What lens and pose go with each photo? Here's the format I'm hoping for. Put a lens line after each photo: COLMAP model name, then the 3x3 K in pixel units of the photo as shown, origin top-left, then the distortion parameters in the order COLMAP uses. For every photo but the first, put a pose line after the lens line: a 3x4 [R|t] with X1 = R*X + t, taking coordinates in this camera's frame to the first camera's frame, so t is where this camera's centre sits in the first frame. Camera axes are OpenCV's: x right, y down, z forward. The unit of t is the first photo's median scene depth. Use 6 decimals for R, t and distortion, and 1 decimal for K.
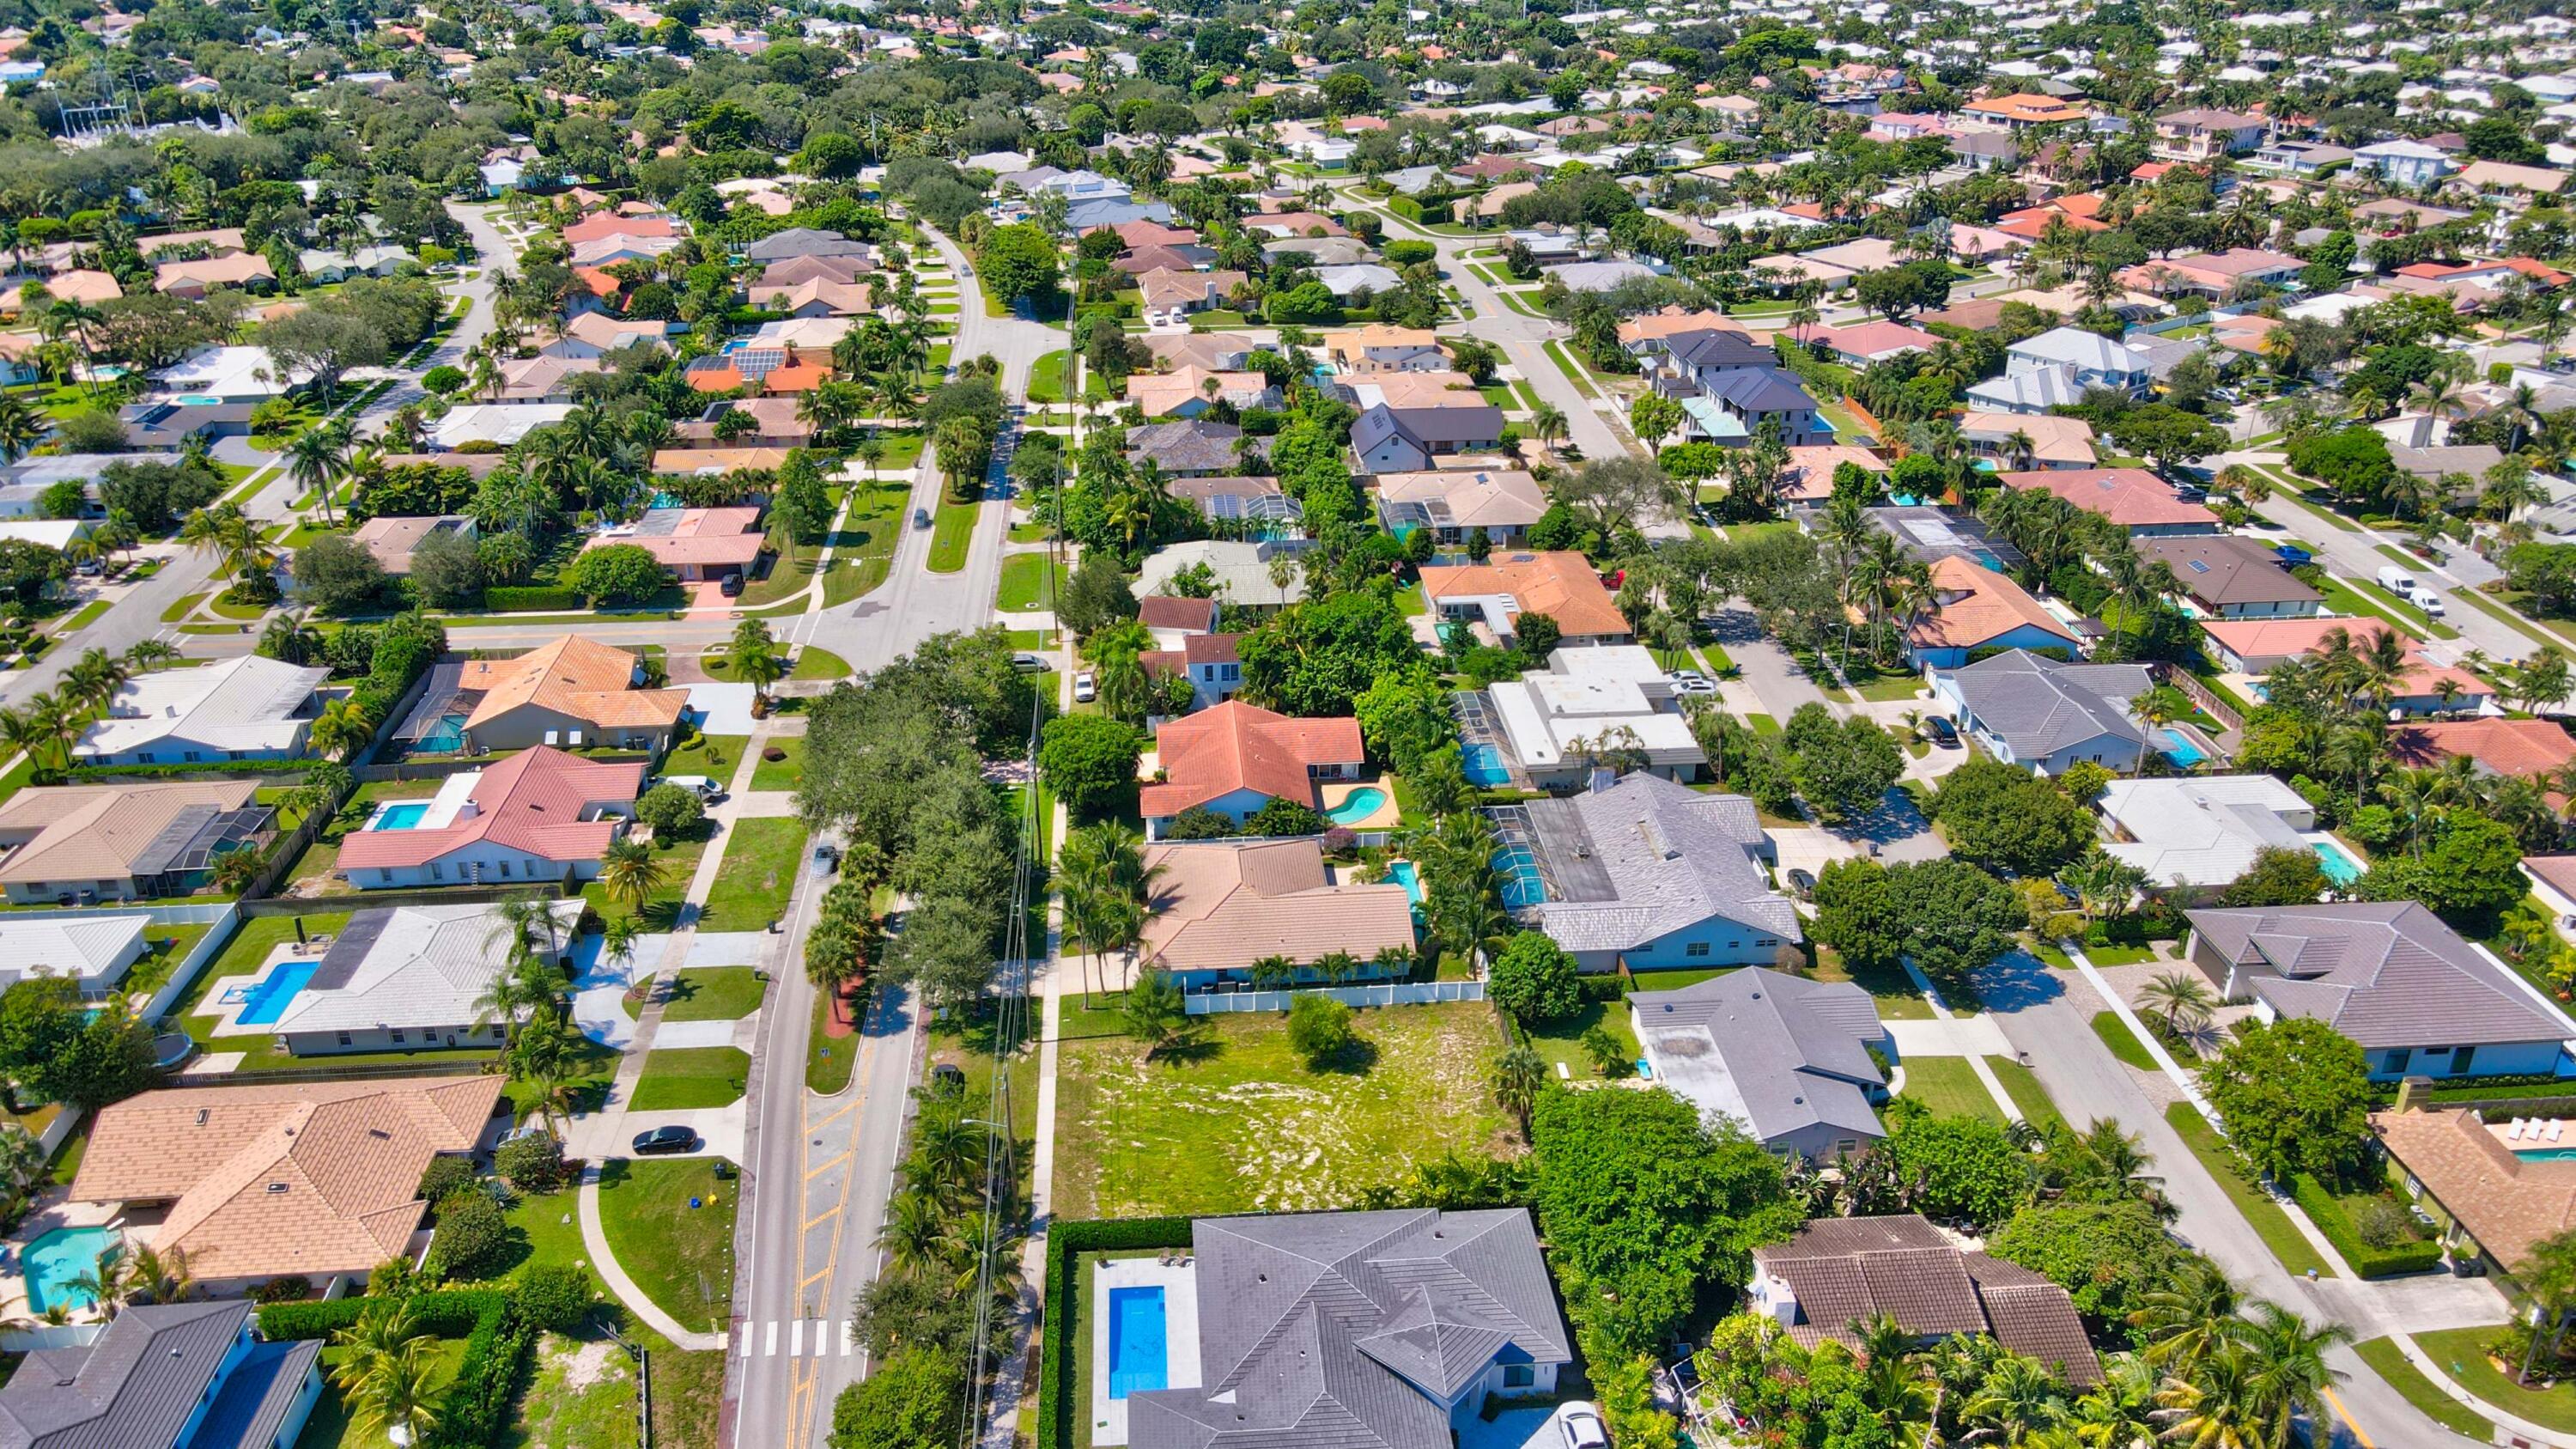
lens RADIAL K [[1891.3, 0, 1284.4], [0, 1891.3, 722.5], [0, 0, 1]] dist [-0.018008, 0.039904]
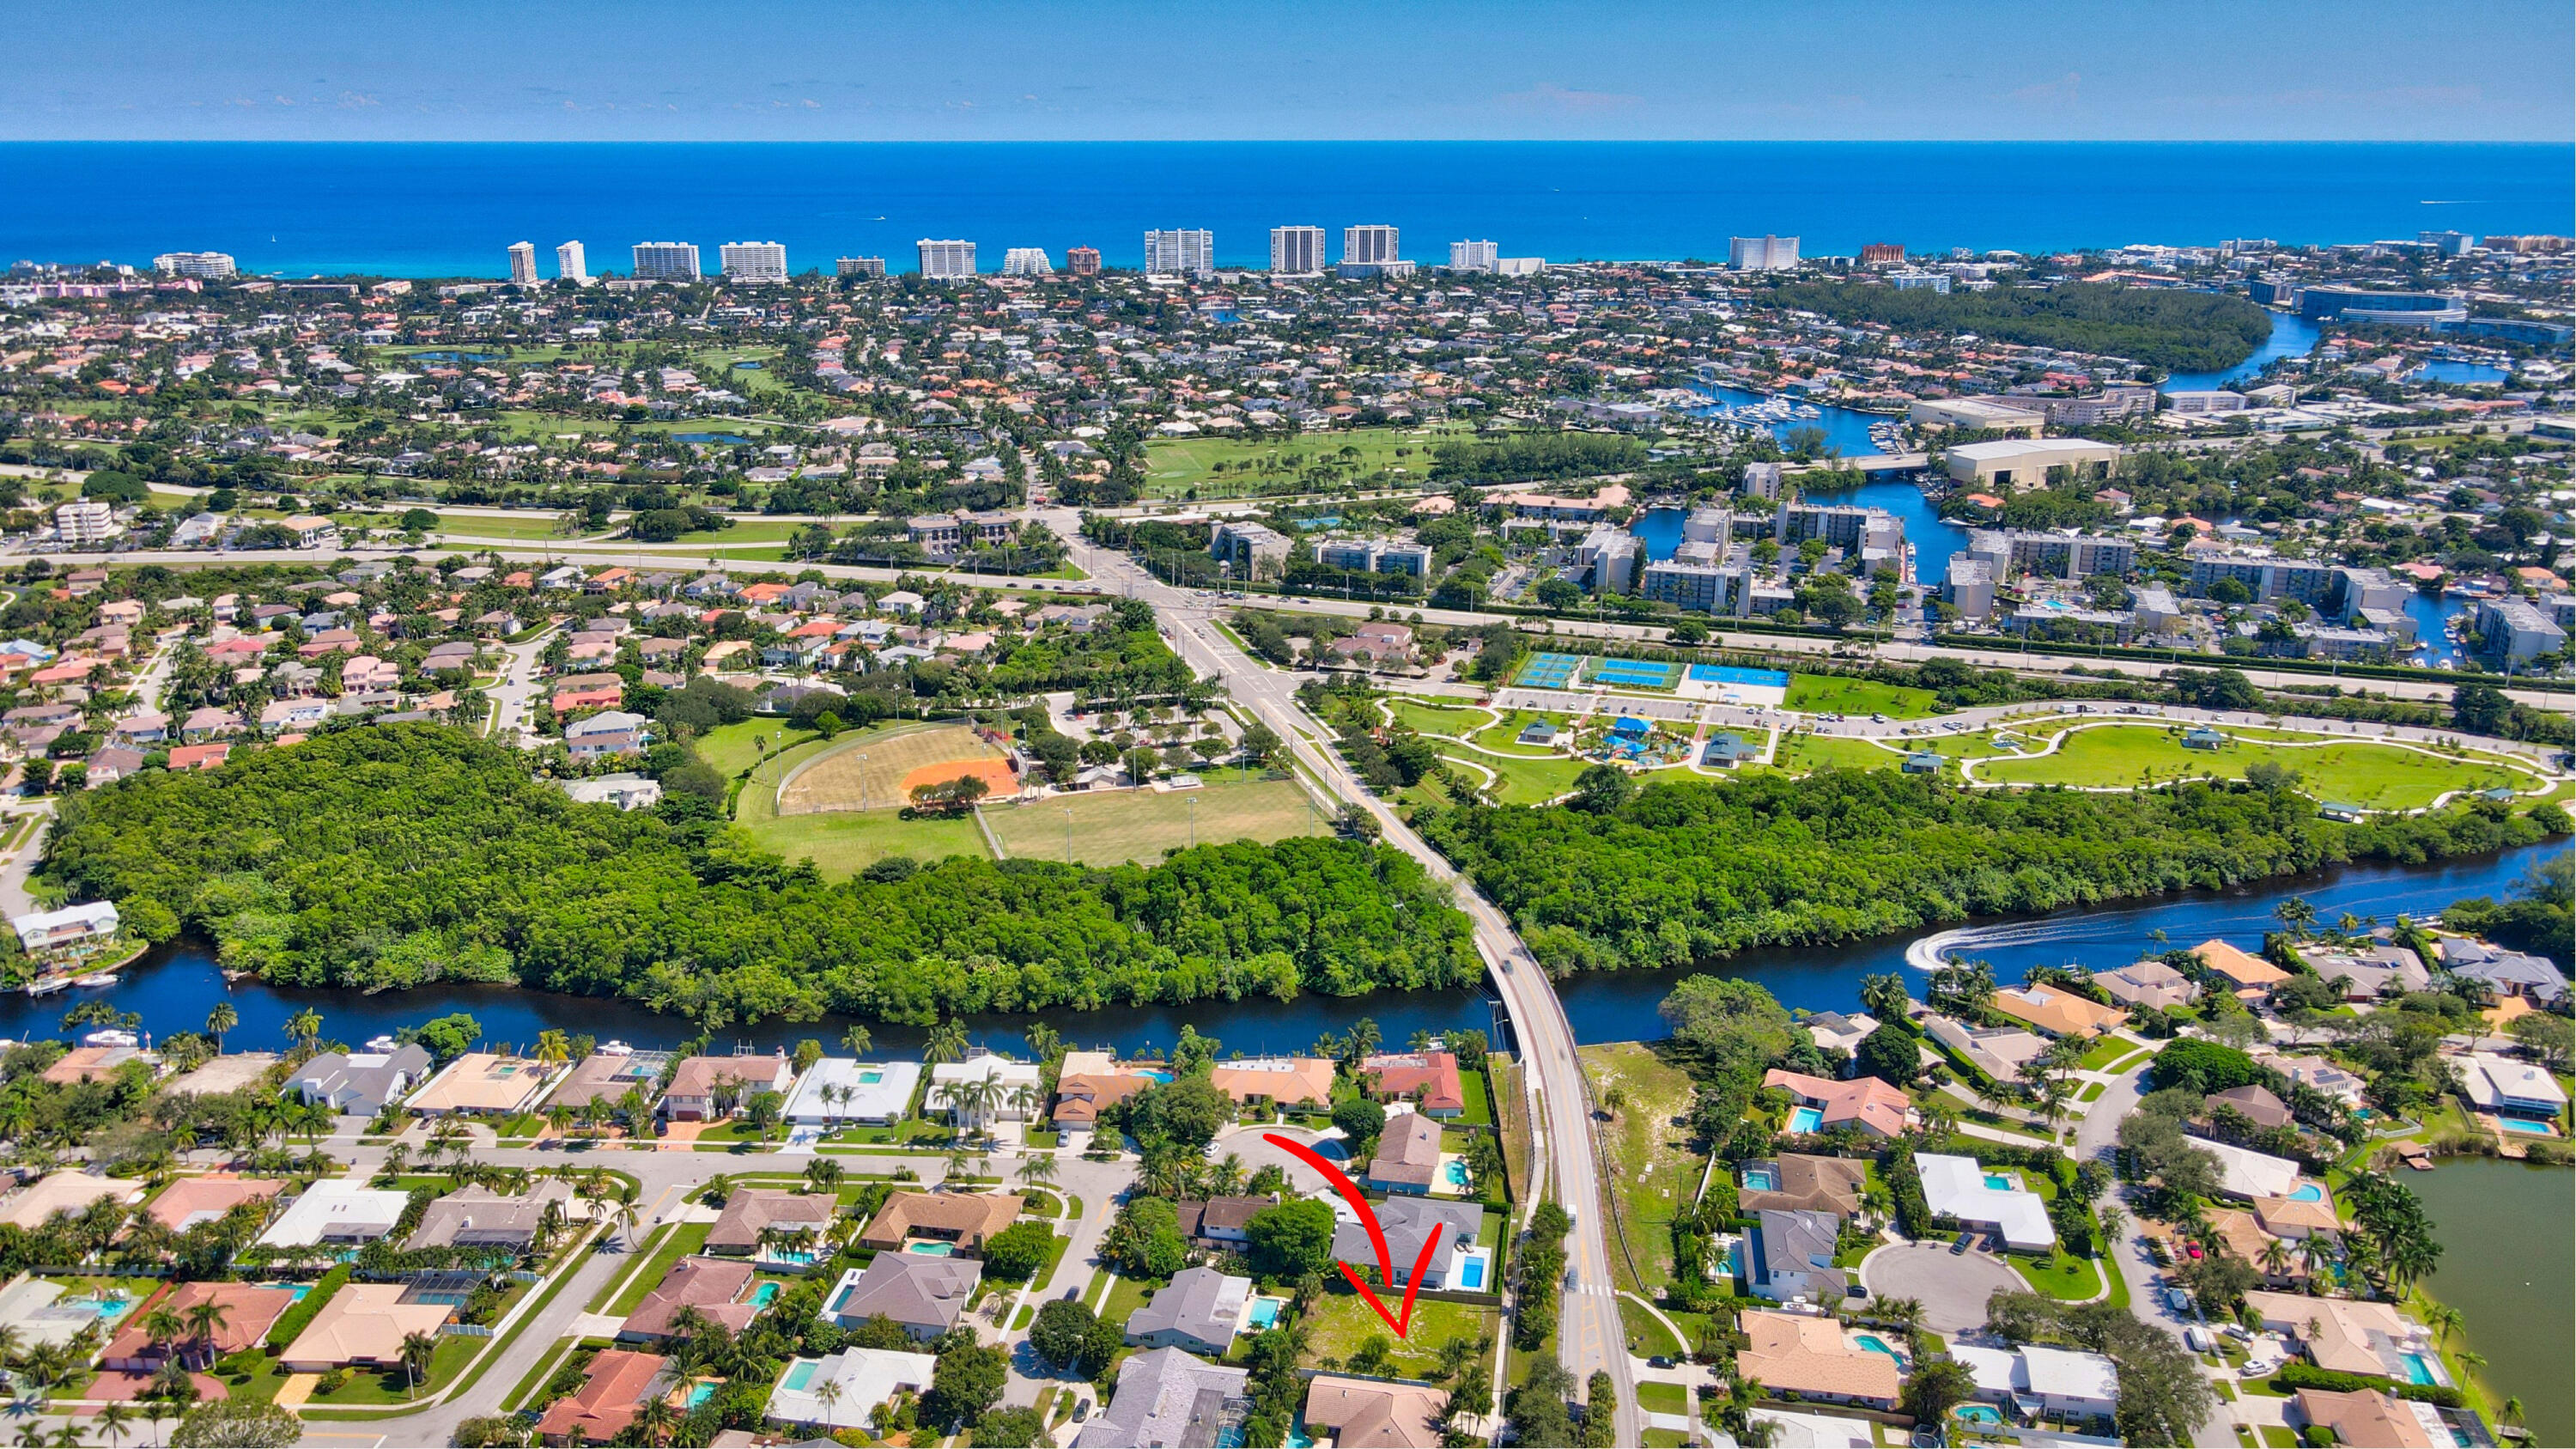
lens RADIAL K [[1875.2, 0, 1277.0], [0, 1875.2, 726.2], [0, 0, 1]] dist [-0.022482, 0.078834]
pose [[-0.967063, -0.074606, 0.243357, -0.213873], [0.108270, 0.744703, 0.658555, -1.137721], [-0.230361, 0.663213, -0.712098, 1.298040]]
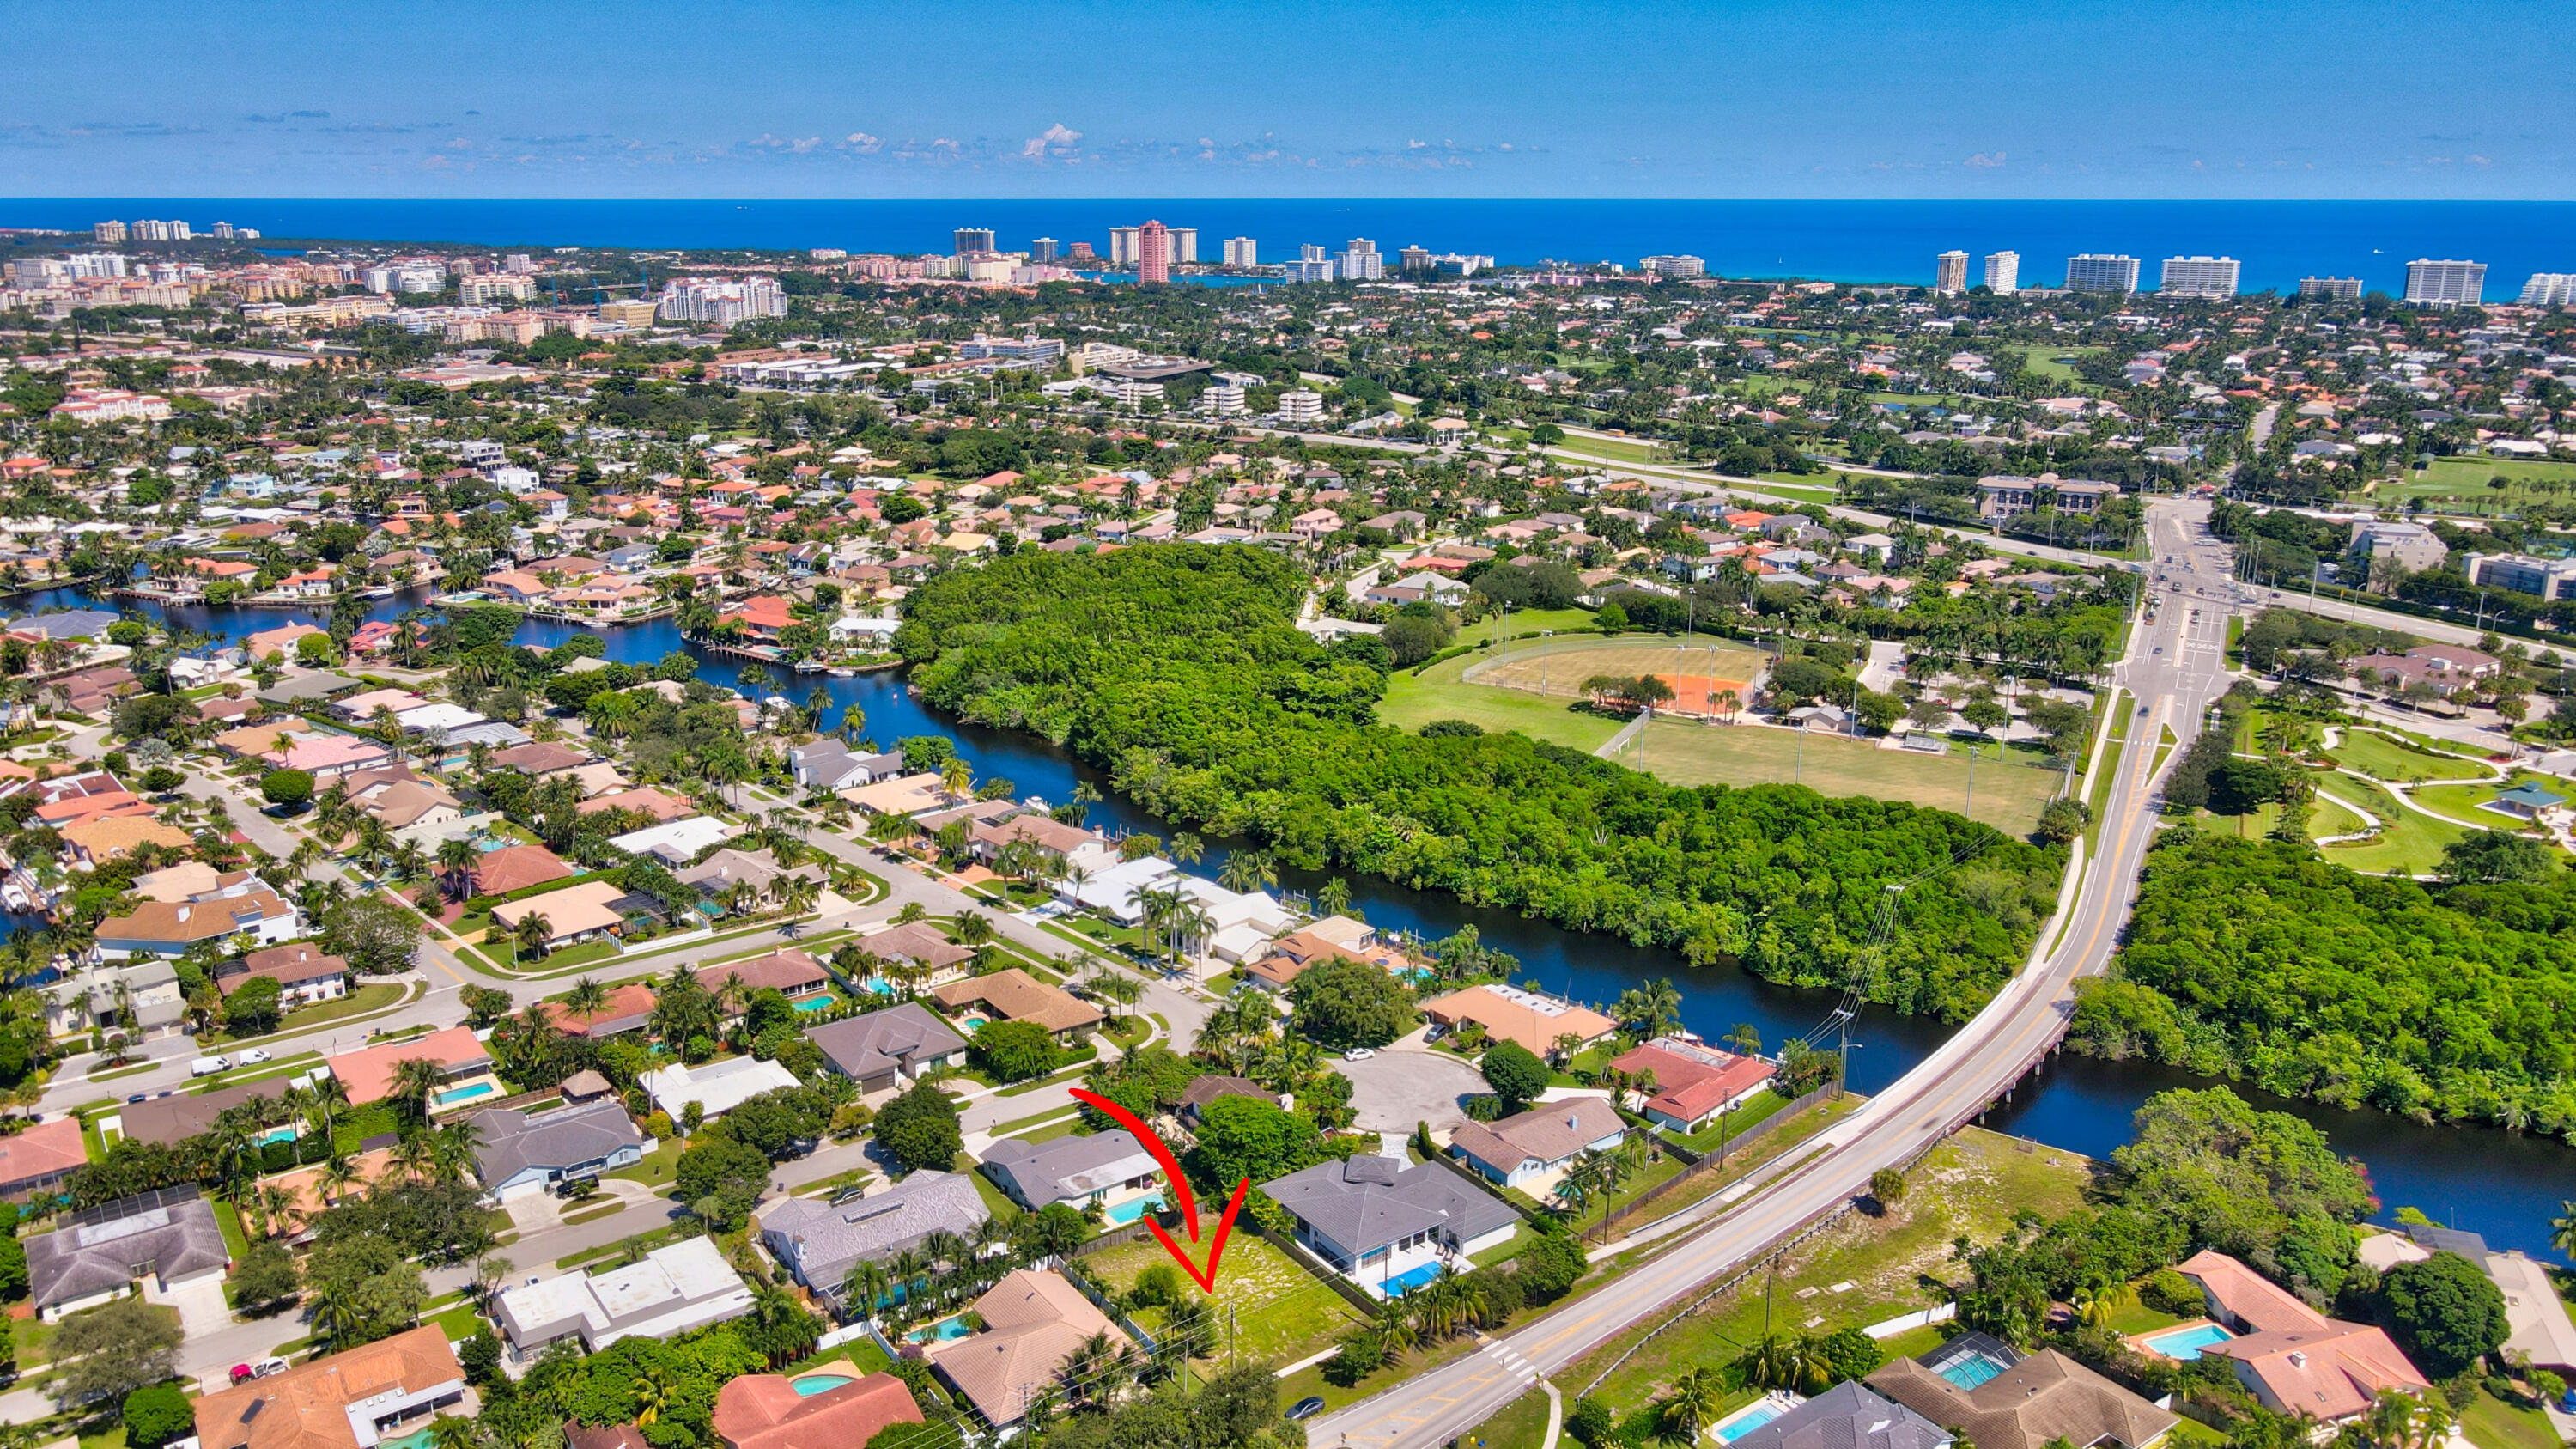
lens RADIAL K [[1875.2, 0, 1277.0], [0, 1875.2, 726.2], [0, 0, 1]] dist [-0.022482, 0.078834]
pose [[-0.521862, -0.235995, 0.819736, -0.770589], [0.359058, 0.810922, 0.462042, -0.585510], [-0.773781, 0.535455, -0.338453, 0.744879]]
